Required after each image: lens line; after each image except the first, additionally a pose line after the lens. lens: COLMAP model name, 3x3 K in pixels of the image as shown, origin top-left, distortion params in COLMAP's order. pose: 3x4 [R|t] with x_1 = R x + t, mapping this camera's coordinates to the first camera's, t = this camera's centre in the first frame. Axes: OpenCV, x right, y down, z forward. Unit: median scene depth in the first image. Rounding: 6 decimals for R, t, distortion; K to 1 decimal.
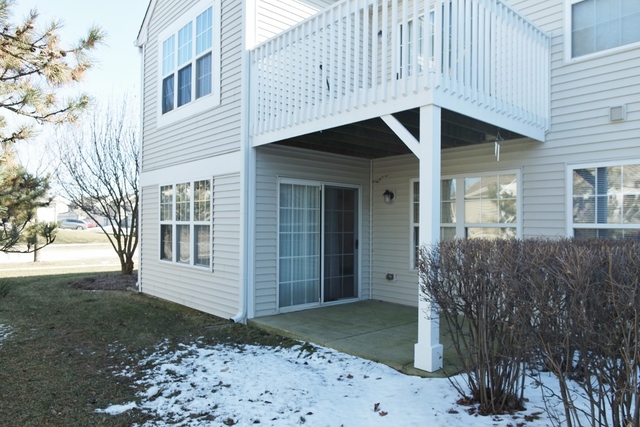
lens RADIAL K [[444.4, 0, 321.0], [0, 444.4, 214.9], [0, 0, 1]] dist [-0.009314, 0.008339]
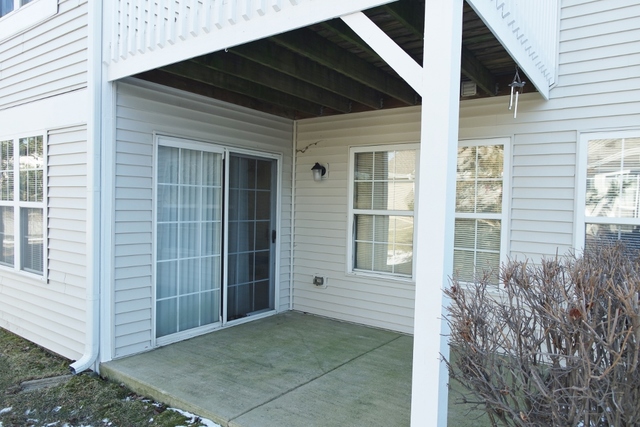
lens RADIAL K [[444.4, 0, 320.9], [0, 444.4, 214.7], [0, 0, 1]] dist [-0.009314, 0.008339]
pose [[0.976356, 0.009605, 0.215957, -0.001660], [-0.020433, 0.998640, 0.047961, -0.006540], [-0.215202, -0.051240, 0.975224, 0.311377]]
